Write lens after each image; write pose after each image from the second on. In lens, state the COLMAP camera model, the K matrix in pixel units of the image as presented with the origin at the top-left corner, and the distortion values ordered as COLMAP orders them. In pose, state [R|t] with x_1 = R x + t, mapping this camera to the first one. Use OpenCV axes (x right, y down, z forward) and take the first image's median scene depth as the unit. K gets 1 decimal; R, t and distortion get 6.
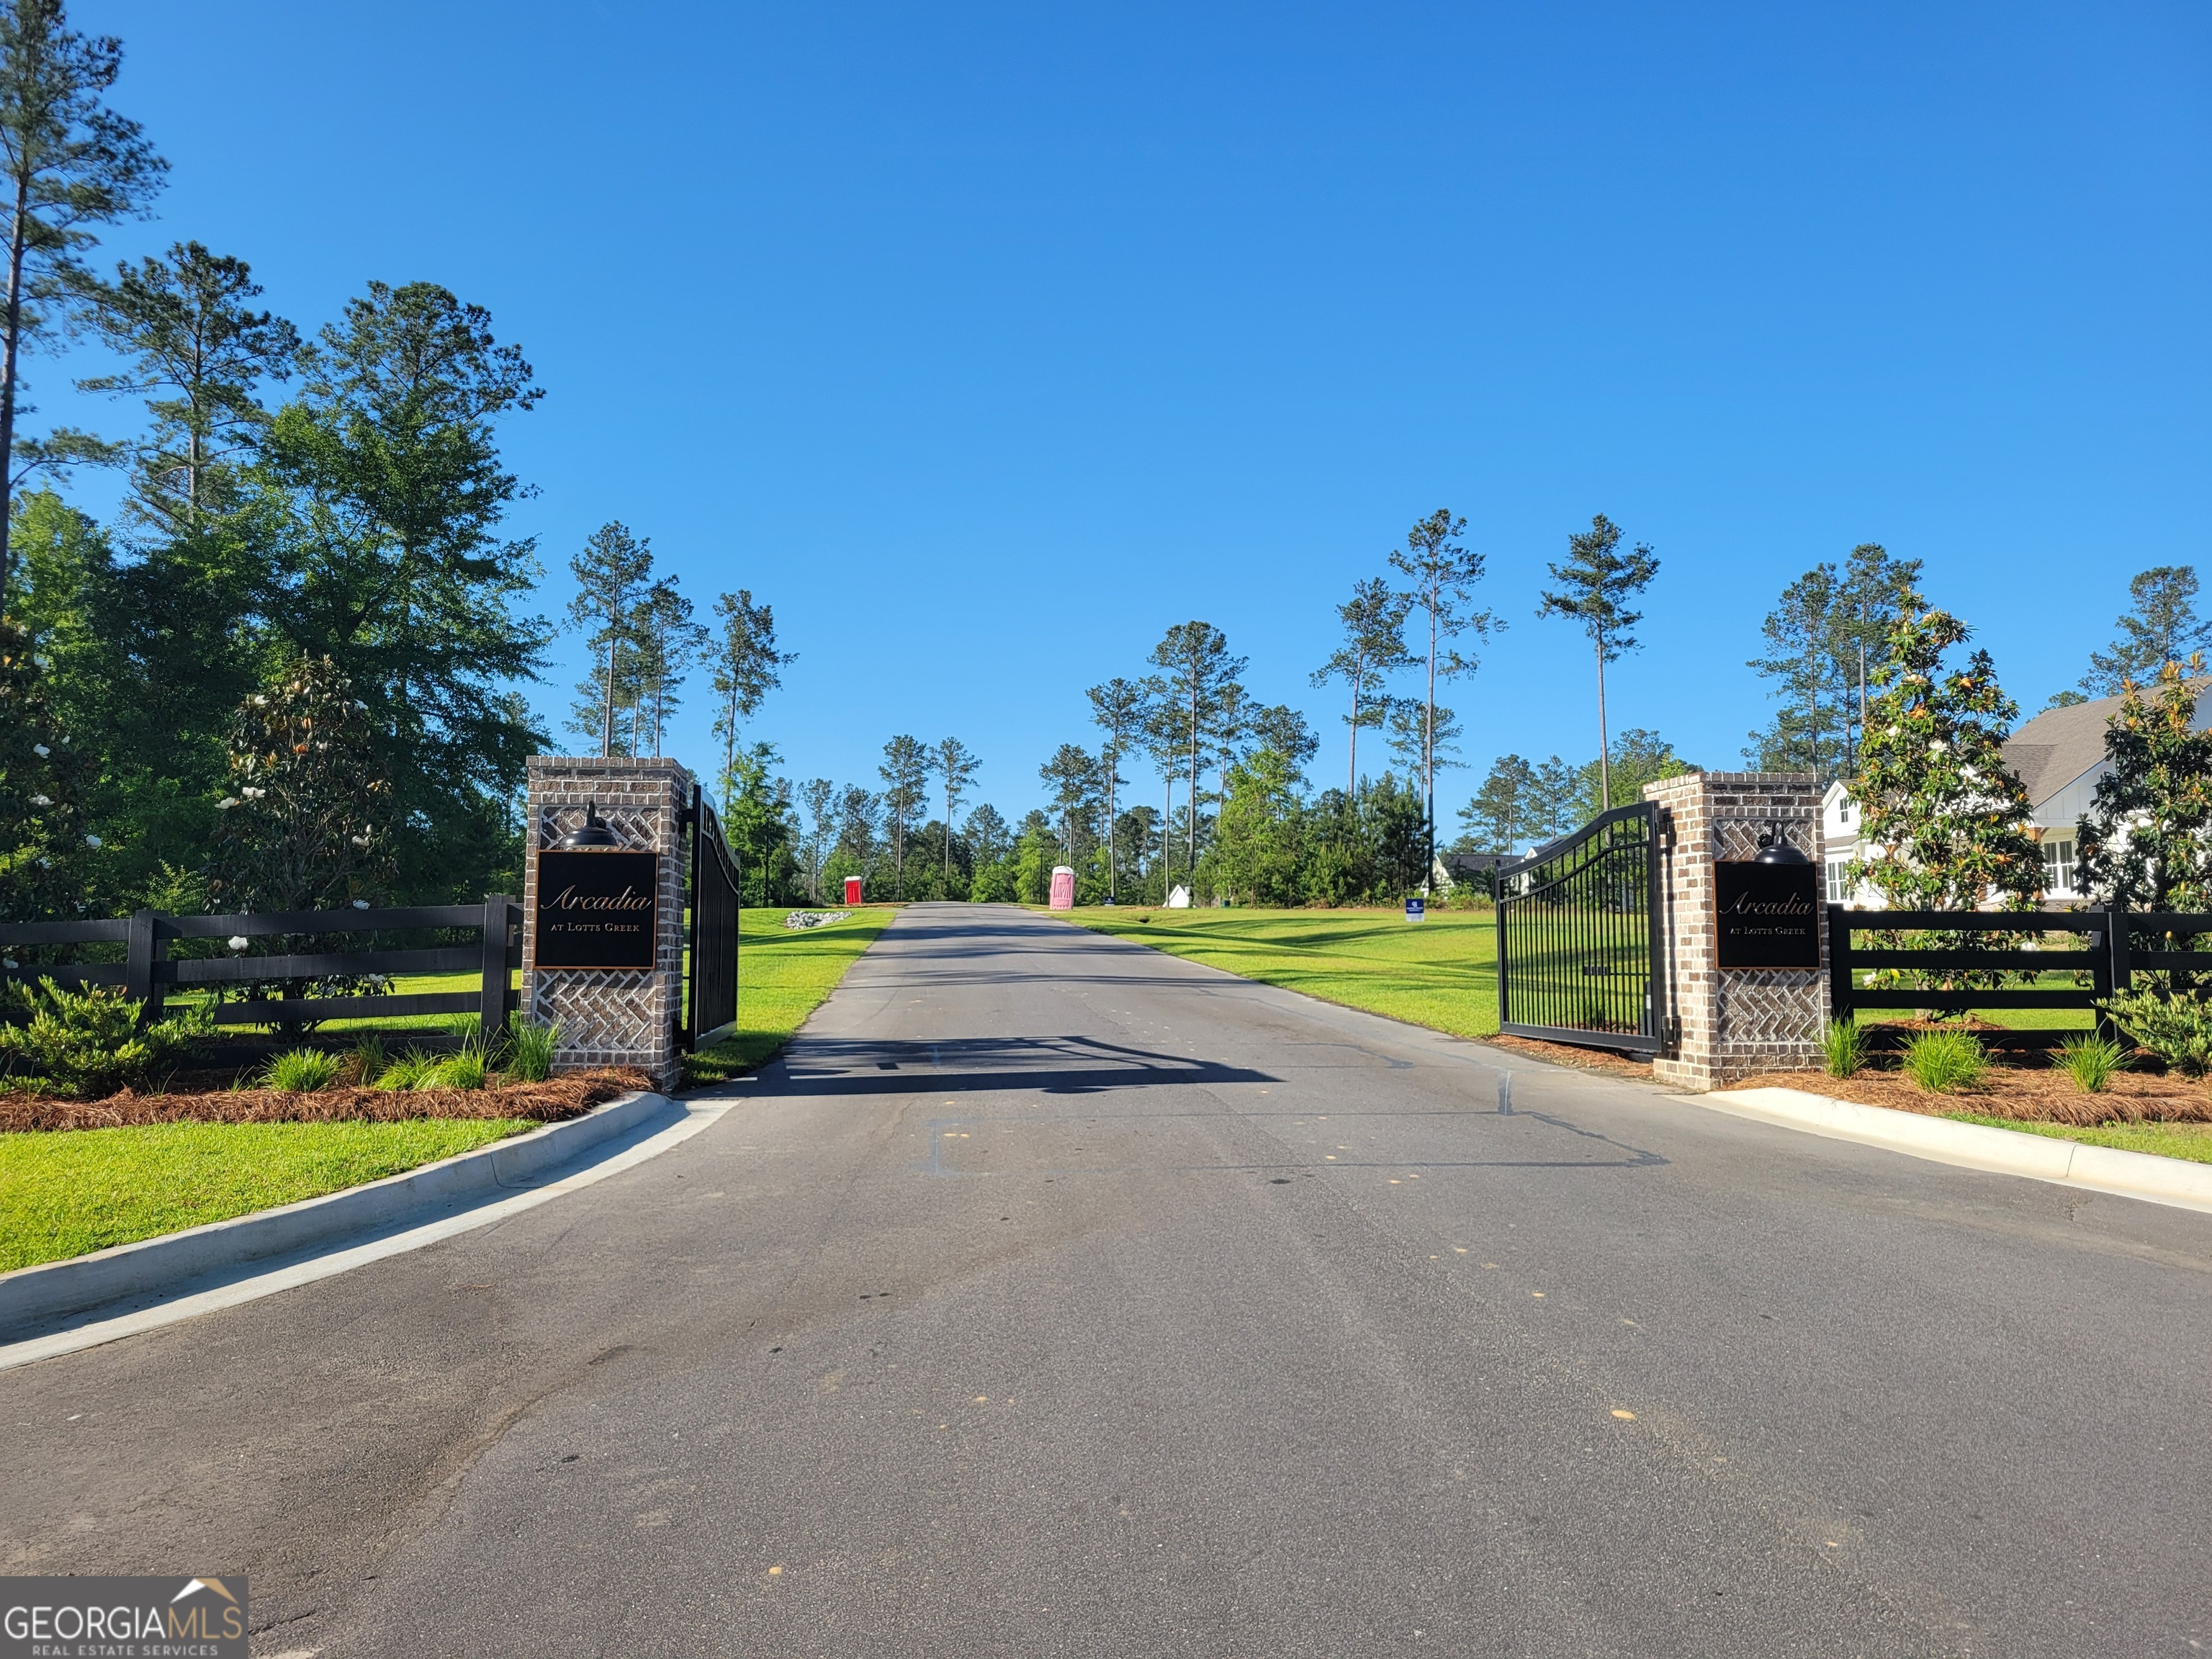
lens RADIAL K [[1636.6, 0, 1106.0], [0, 1636.6, 829.5], [0, 0, 1]] dist [0.033633, -0.011371]
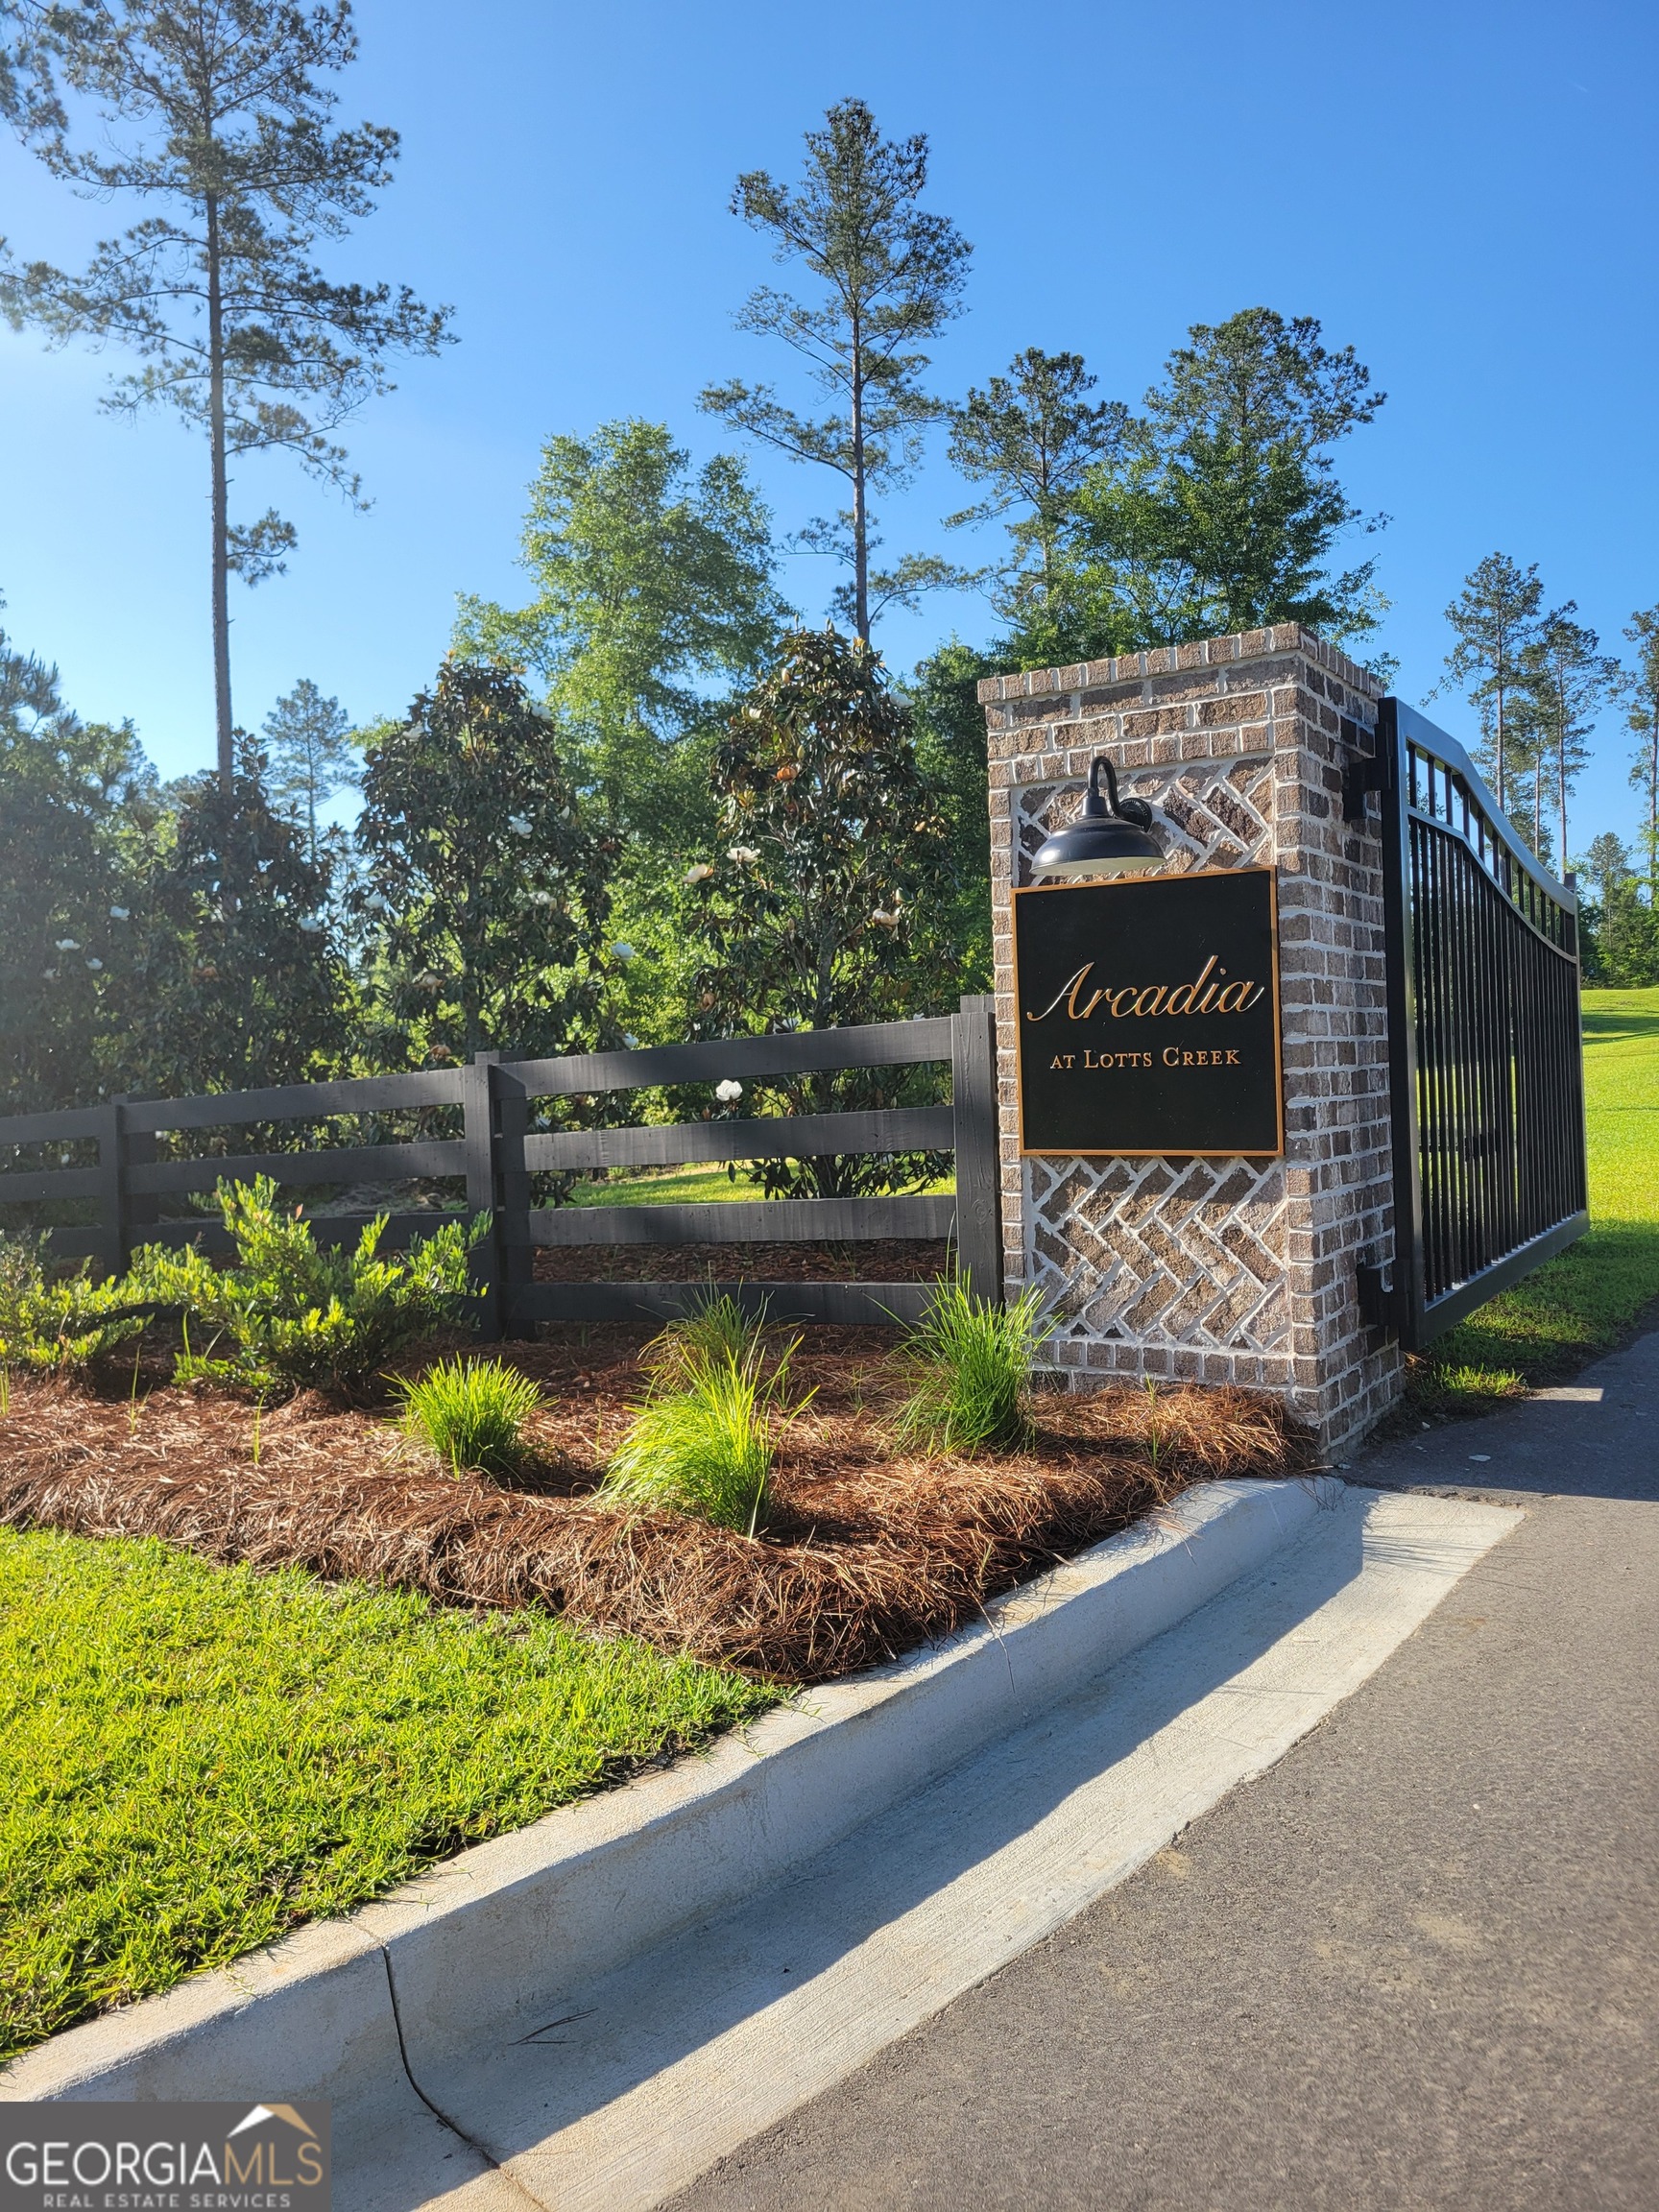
lens RADIAL K [[1636.6, 0, 825.9], [0, 1636.6, 1070.2], [0, 0, 1]] dist [0.033633, -0.011371]
pose [[0.763581, -0.027260, -0.645136, -0.025757], [0.085299, 0.994611, 0.058933, 0.007932], [0.640053, -0.100030, 0.761791, 0.161394]]
